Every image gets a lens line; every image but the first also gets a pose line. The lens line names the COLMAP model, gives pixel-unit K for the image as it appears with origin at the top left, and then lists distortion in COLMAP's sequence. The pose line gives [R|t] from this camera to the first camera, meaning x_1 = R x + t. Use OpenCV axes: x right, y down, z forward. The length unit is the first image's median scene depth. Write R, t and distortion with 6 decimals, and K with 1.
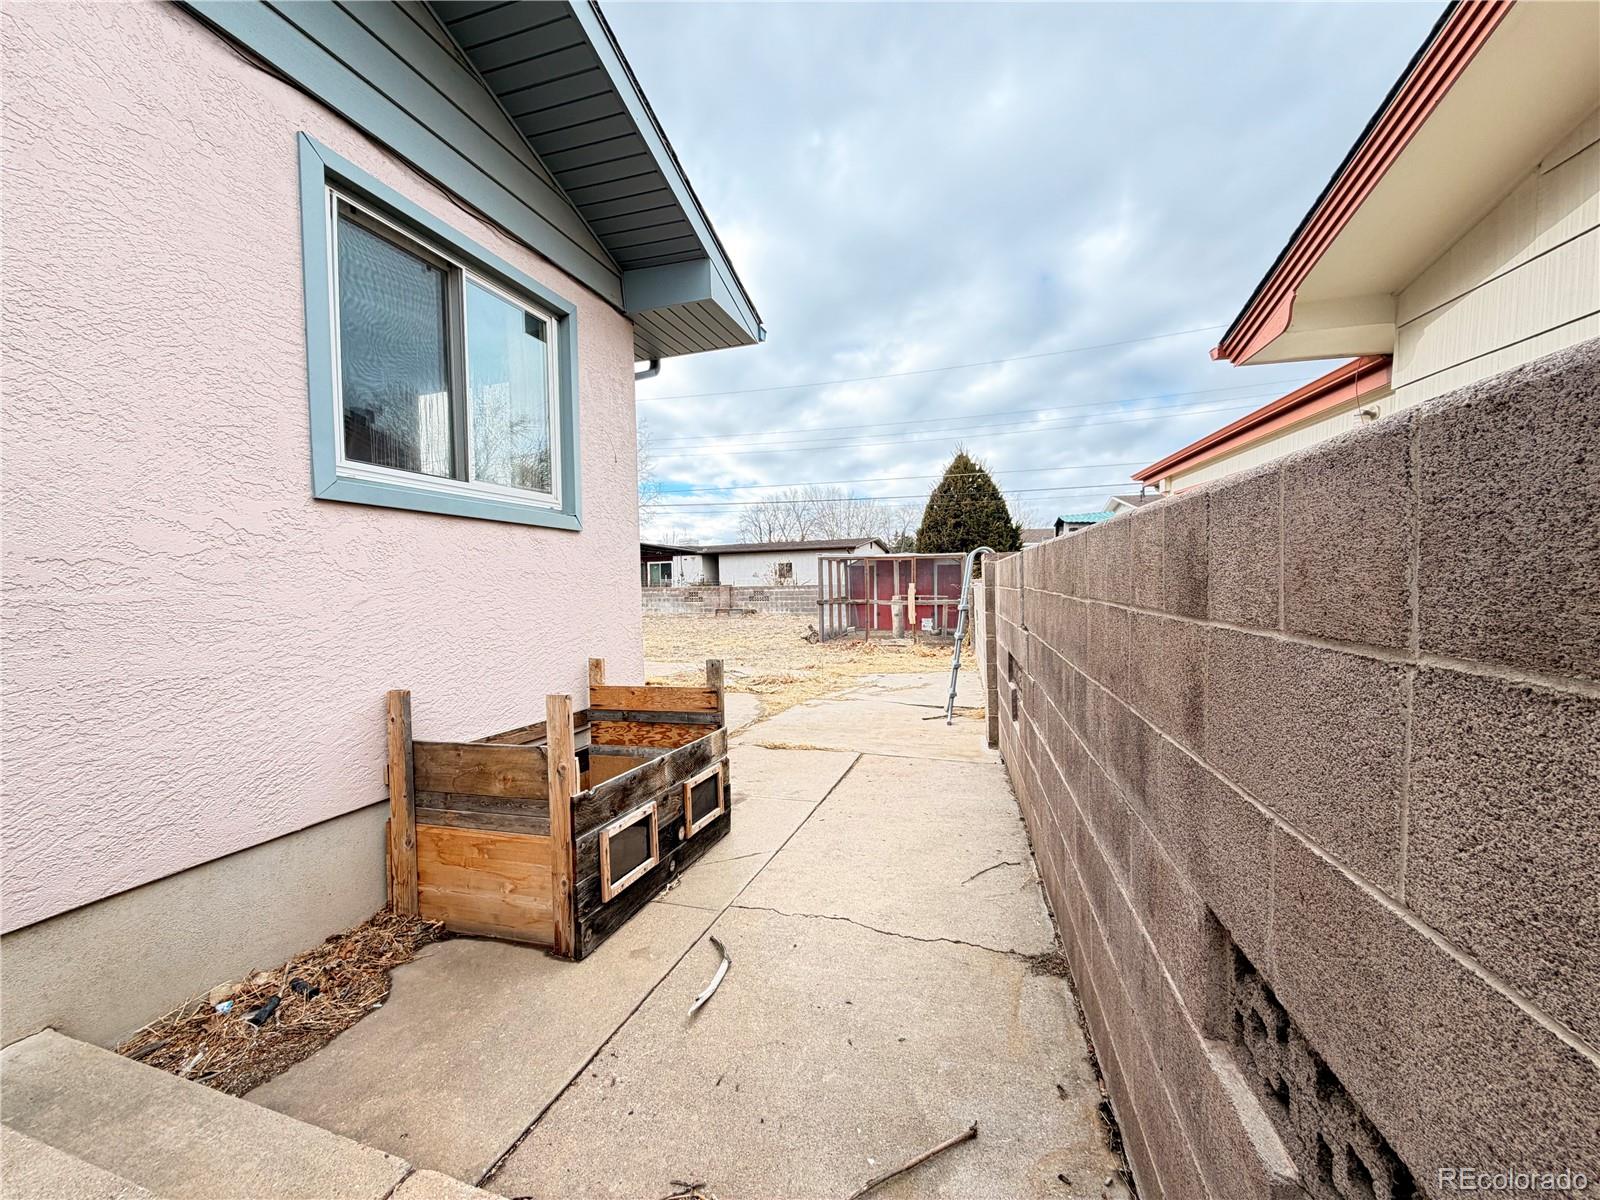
lens RADIAL K [[633.2, 0, 796.5], [0, 633.2, 600.3], [0, 0, 1]] dist [0.002690, -0.000012]
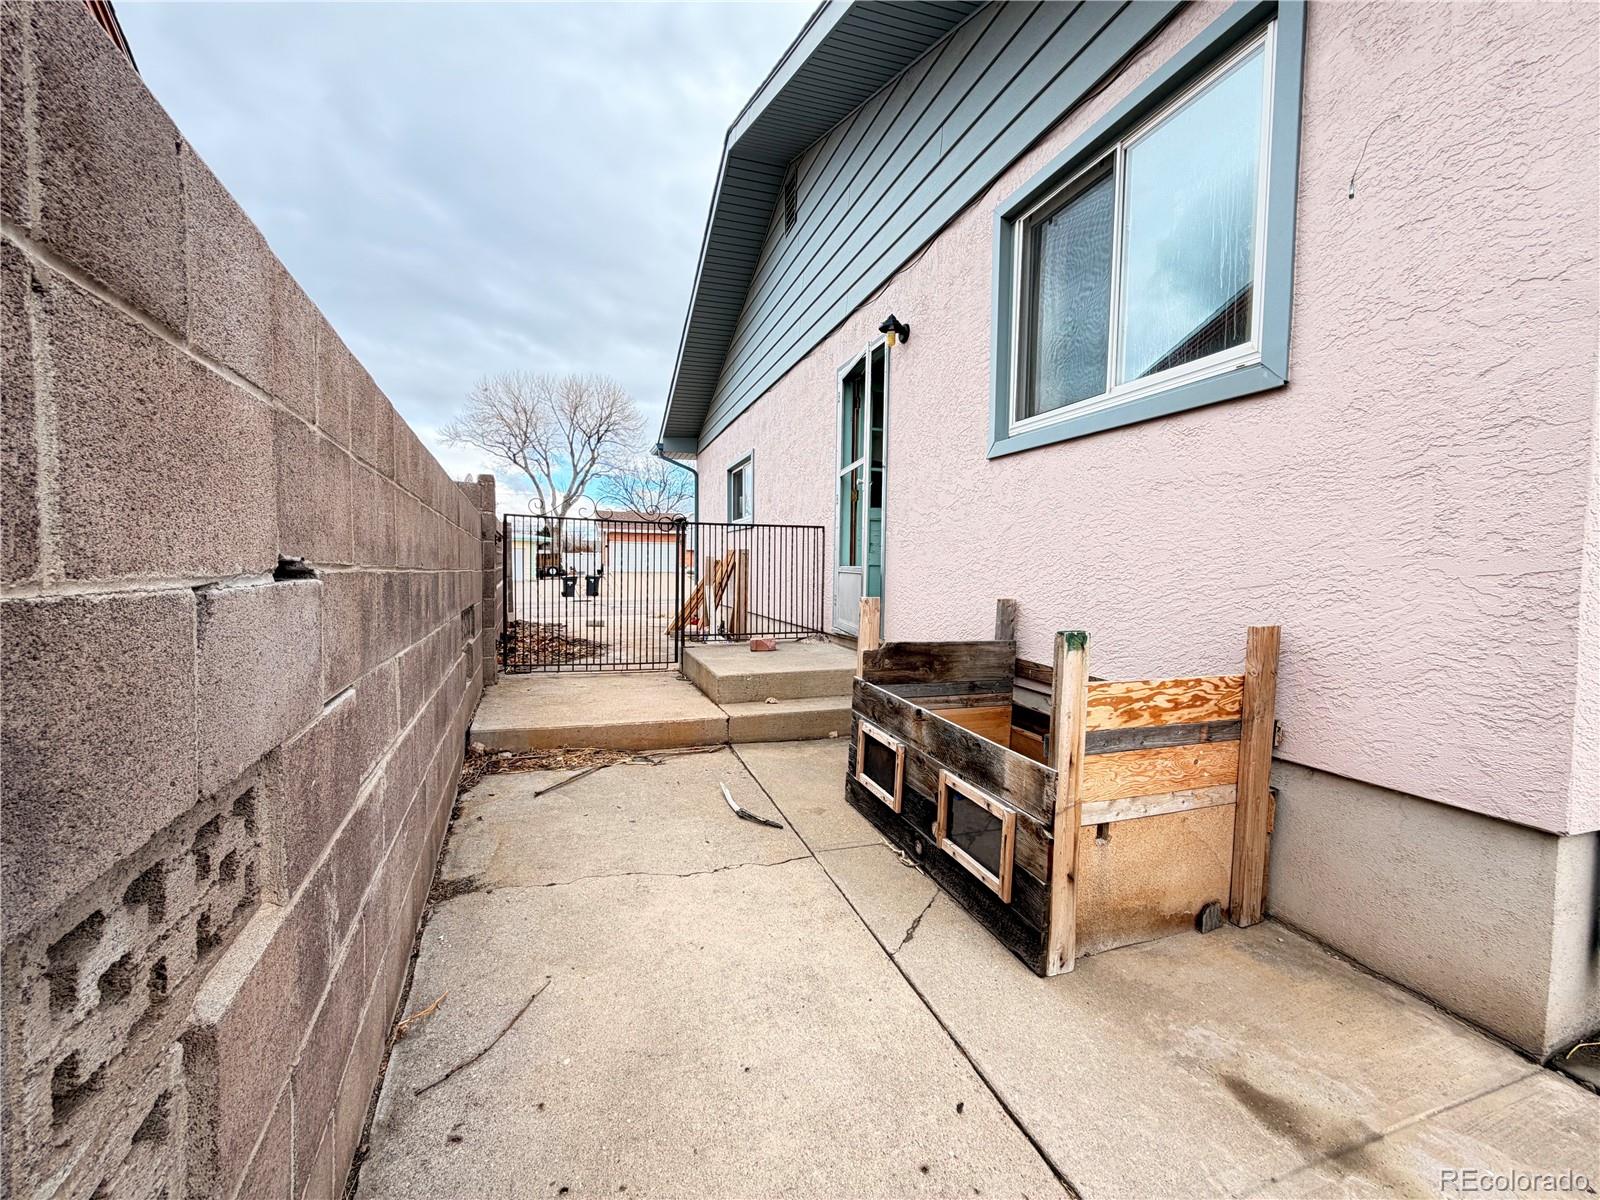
lens RADIAL K [[708.2, 0, 800.0], [0, 708.2, 600.0], [0, 0, 1]] dist [0.017158, 0.000015]
pose [[-0.814564, 0.030699, -0.579260, 0.486234], [-0.013713, 0.997301, 0.072136, 0.045960], [0.579911, 0.066703, -0.811944, 1.797616]]
